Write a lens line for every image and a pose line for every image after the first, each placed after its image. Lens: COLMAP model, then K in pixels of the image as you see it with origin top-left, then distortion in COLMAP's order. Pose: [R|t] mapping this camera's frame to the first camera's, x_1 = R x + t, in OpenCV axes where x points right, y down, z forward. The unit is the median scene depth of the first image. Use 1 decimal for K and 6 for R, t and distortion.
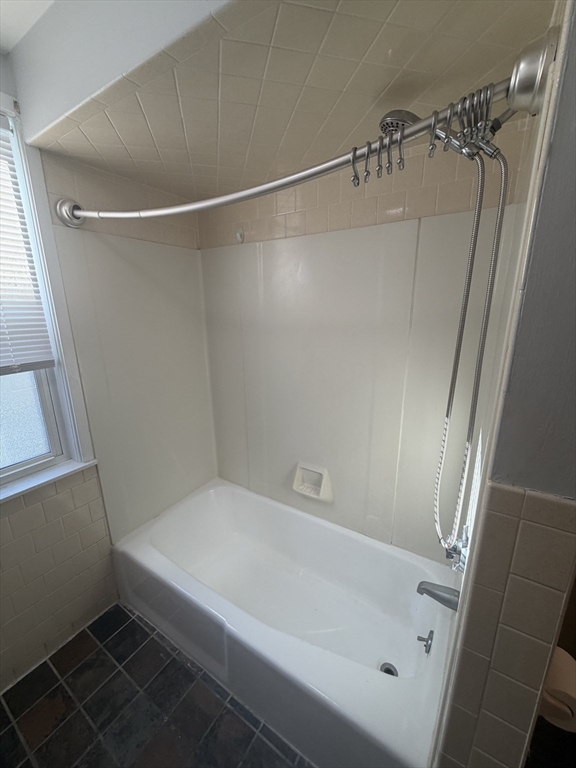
lens RADIAL K [[304.7, 0, 287.2], [0, 304.7, 383.5], [0, 0, 1]] dist [-0.002440, 0.000046]
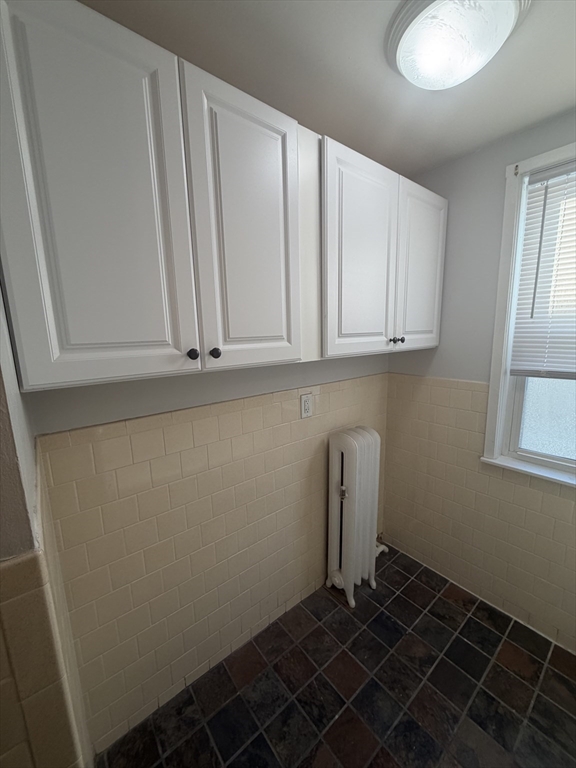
lens RADIAL K [[304.7, 0, 289.5], [0, 304.7, 381.5], [0, 0, 1]] dist [-0.002440, 0.000046]
pose [[-0.302014, 0.168622, -0.938272, 0.409543], [-0.217290, 0.946148, 0.239979, -0.029953], [0.928209, 0.276354, -0.249110, 0.166434]]
